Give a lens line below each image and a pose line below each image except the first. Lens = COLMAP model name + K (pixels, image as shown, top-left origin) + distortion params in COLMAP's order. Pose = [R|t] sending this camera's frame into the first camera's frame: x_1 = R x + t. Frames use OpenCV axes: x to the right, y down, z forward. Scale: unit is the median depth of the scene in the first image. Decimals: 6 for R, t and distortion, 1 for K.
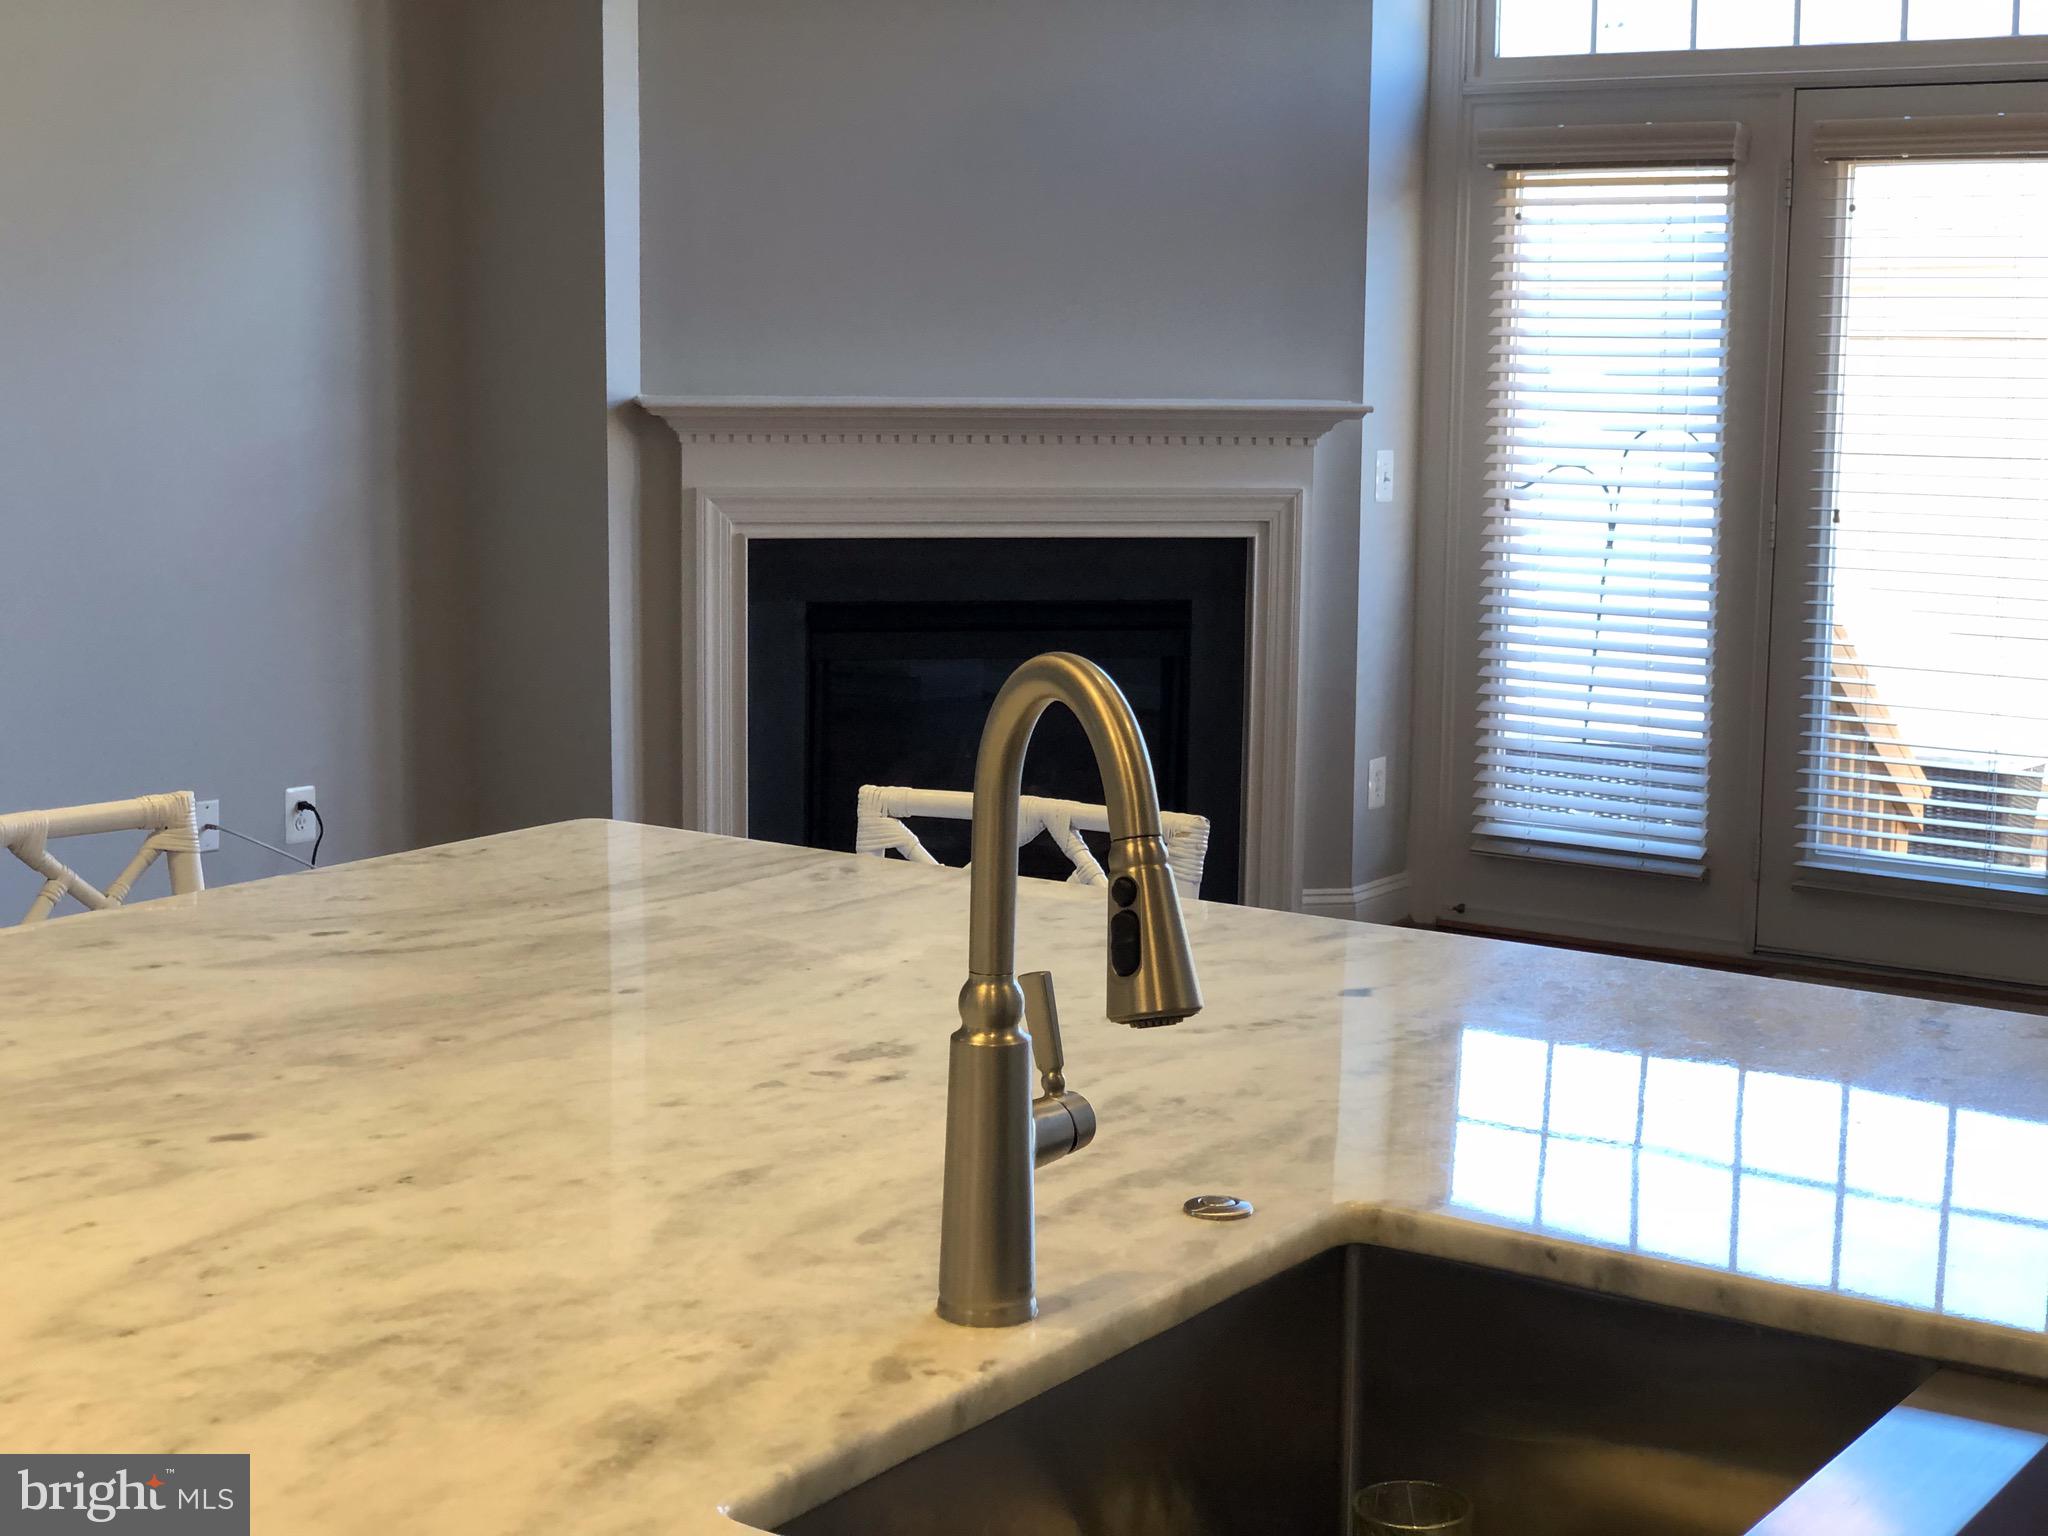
lens RADIAL K [[3090.8, 0, 1023.7], [0, 3090.8, 768.3], [0, 0, 1]] dist [0.050173, 0.000000]
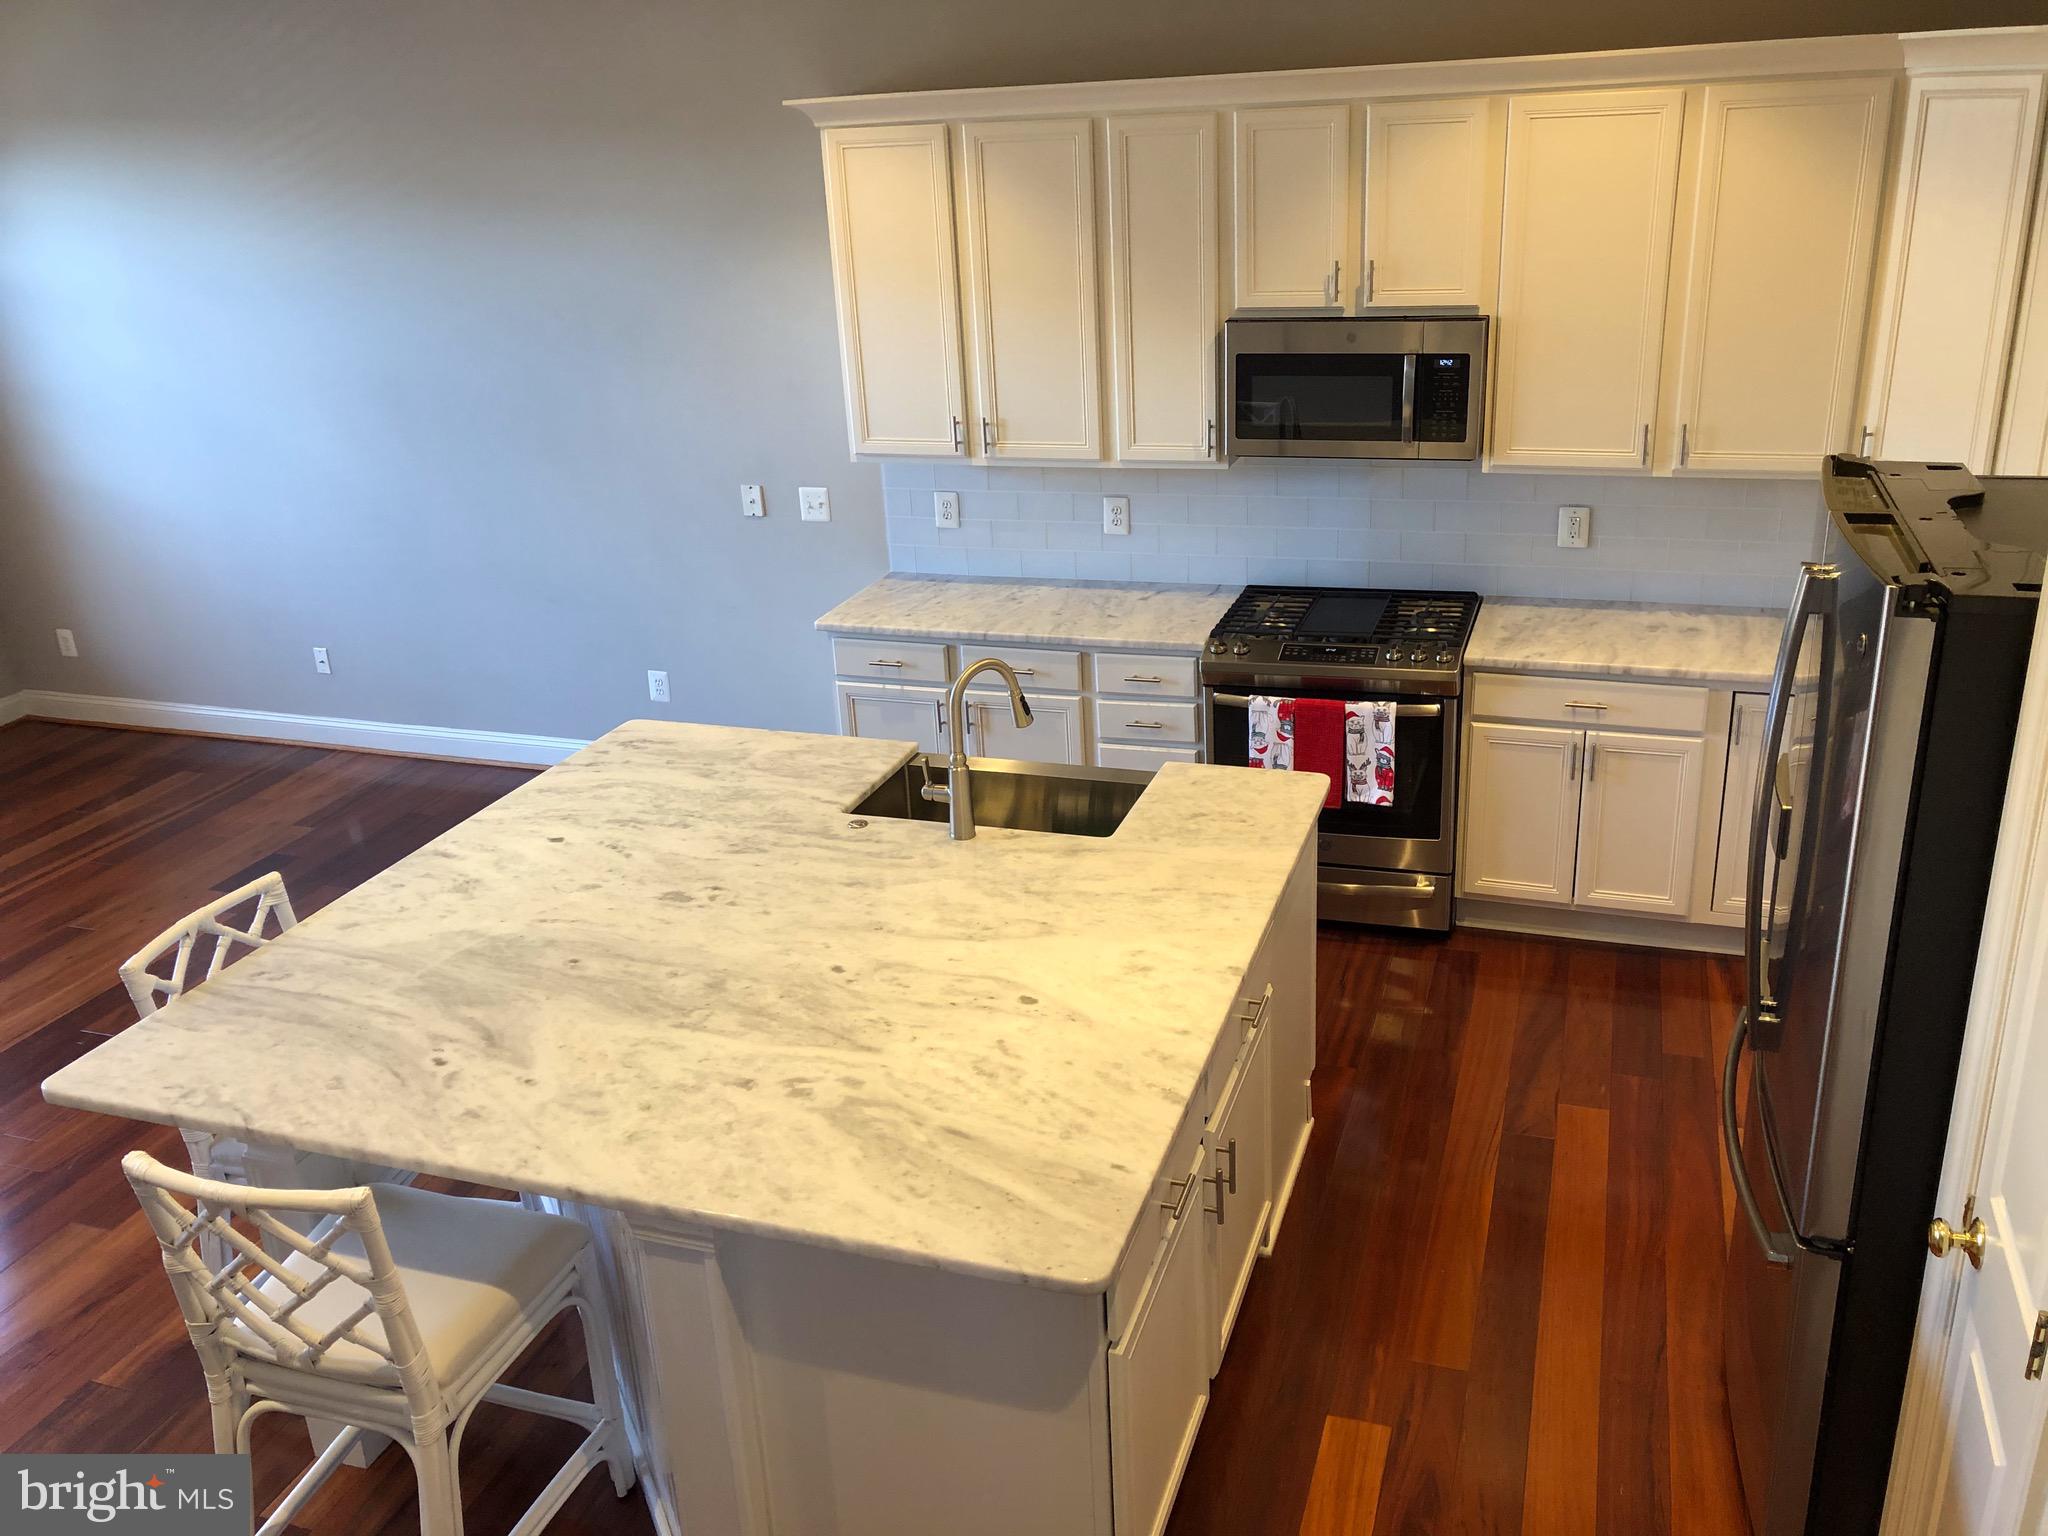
lens RADIAL K [[1675.0, 0, 1035.7], [0, 1675.0, 756.6], [0, 0, 1]] dist [0.098927, -0.003360]
pose [[-0.277349, -0.342061, 0.897815, -1.645721], [0.177559, 0.900130, 0.397793, -0.641095], [-0.944219, 0.269743, -0.188914, 1.106903]]
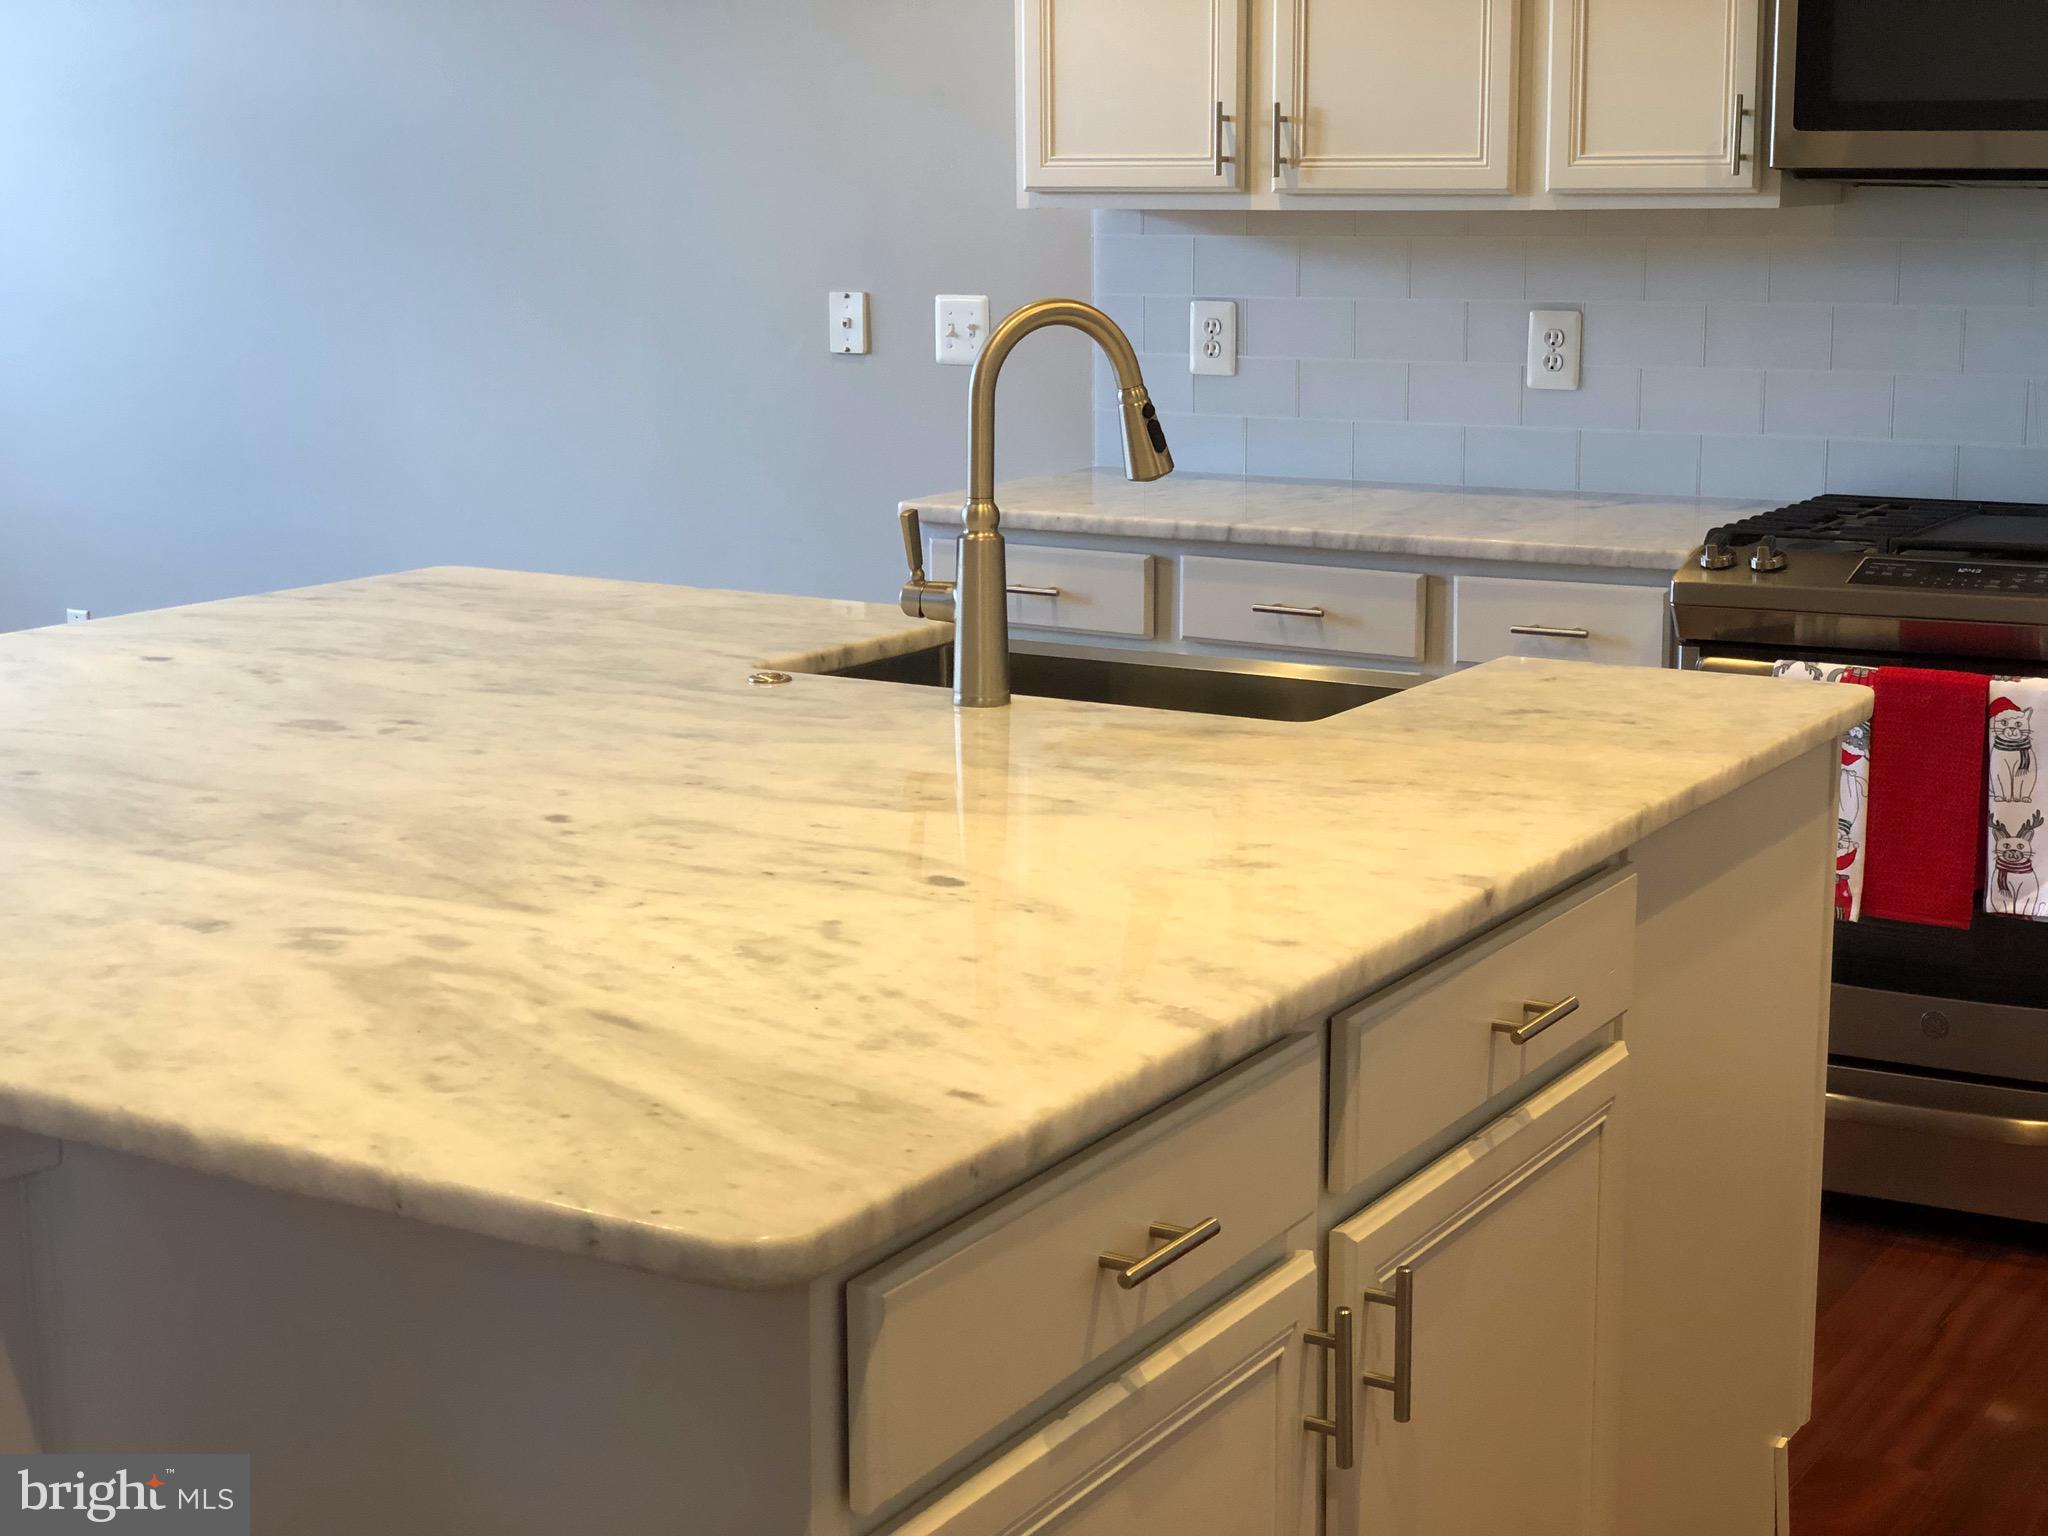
lens RADIAL K [[3090.8, 0, 1018.3], [0, 3090.8, 771.9], [0, 0, 1]] dist [0.050173, 0.000000]
pose [[-0.060917, -0.201601, 0.977571, -1.475642], [0.144434, 0.967302, 0.208484, -0.116459], [-0.987638, 0.153895, -0.029807, 0.887884]]
